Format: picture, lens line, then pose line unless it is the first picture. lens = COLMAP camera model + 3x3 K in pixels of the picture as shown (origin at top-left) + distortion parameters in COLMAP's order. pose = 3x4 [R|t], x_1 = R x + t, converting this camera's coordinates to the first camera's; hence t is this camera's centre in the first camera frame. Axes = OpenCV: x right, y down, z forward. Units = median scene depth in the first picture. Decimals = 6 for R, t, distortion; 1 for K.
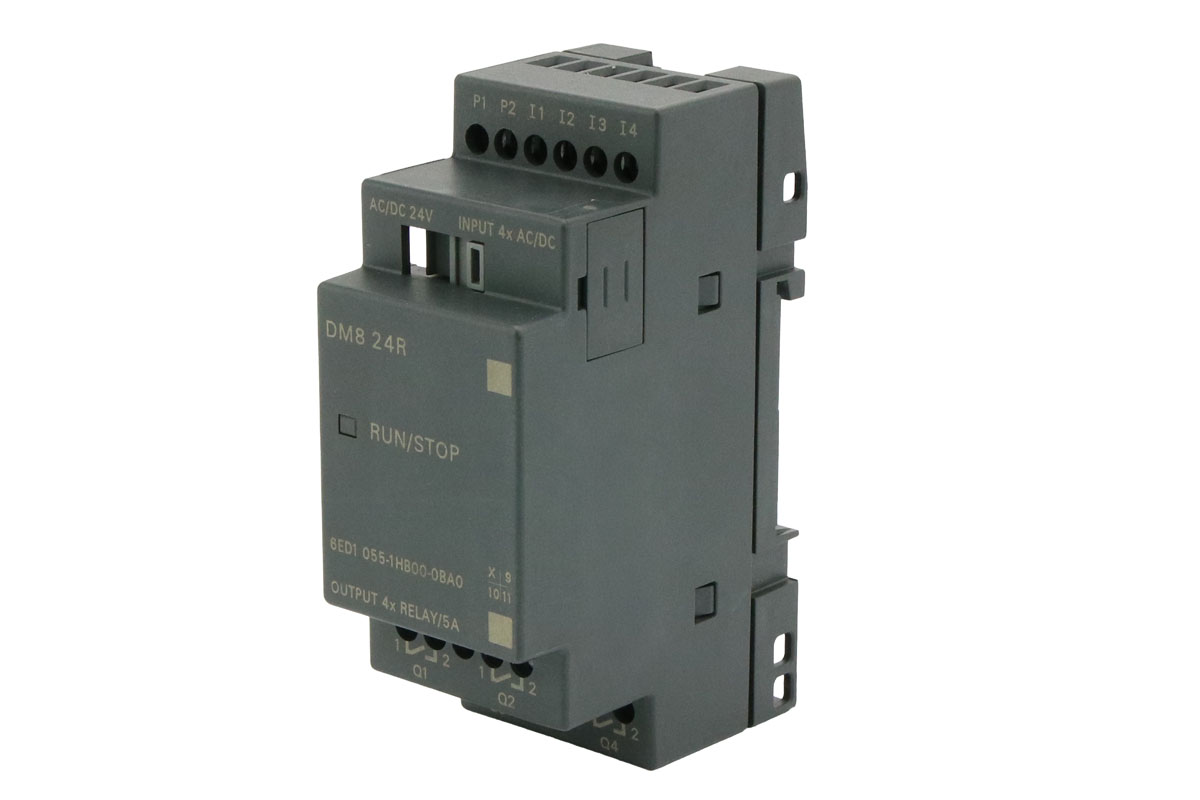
lens RADIAL K [[3484.0, 0, 556.5], [0, 3484.0, 400.0], [0, 0, 1]] dist [0.020437, 0.052057]
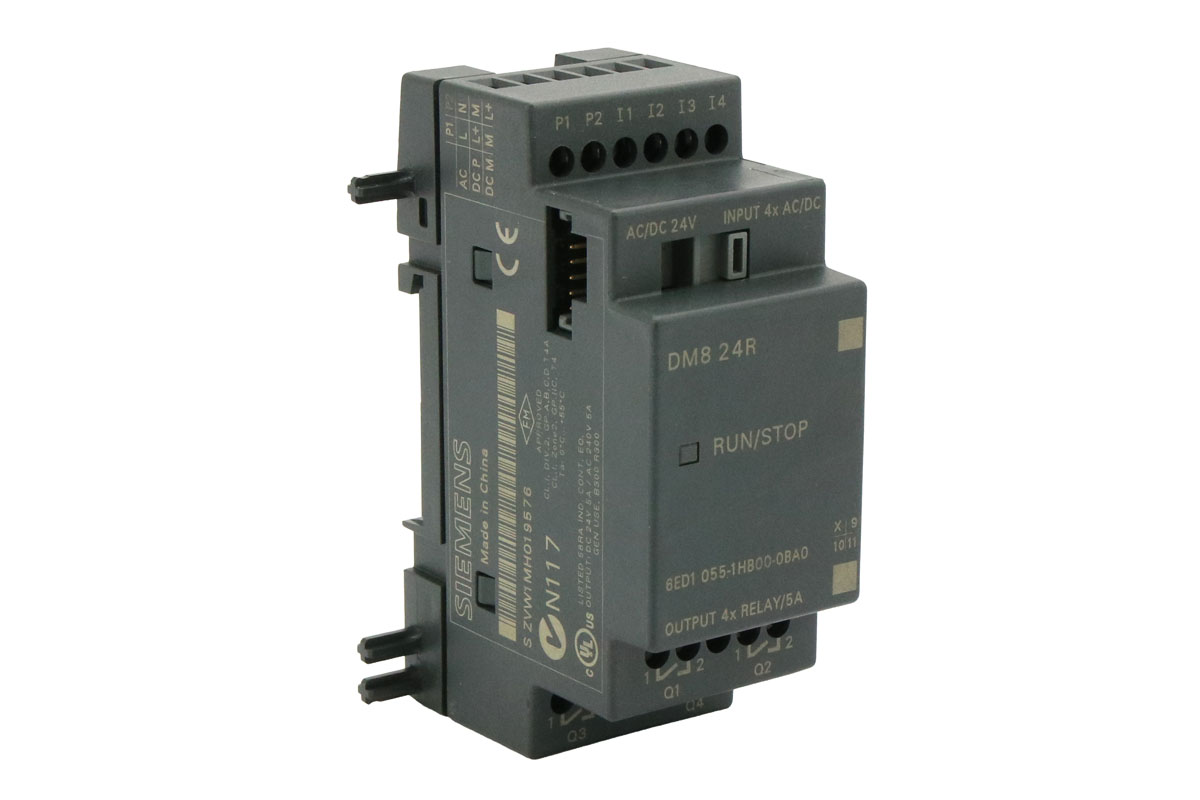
lens RADIAL K [[3359.7, 0, 562.5], [0, 3359.7, 399.4], [0, 0, 1]] dist [0.014557, 0.096639]
pose [[0.220987, -0.257410, 0.940694, -0.956930], [0.281147, 0.940408, 0.191284, -0.198482], [-0.933874, 0.222202, 0.280188, 0.772375]]
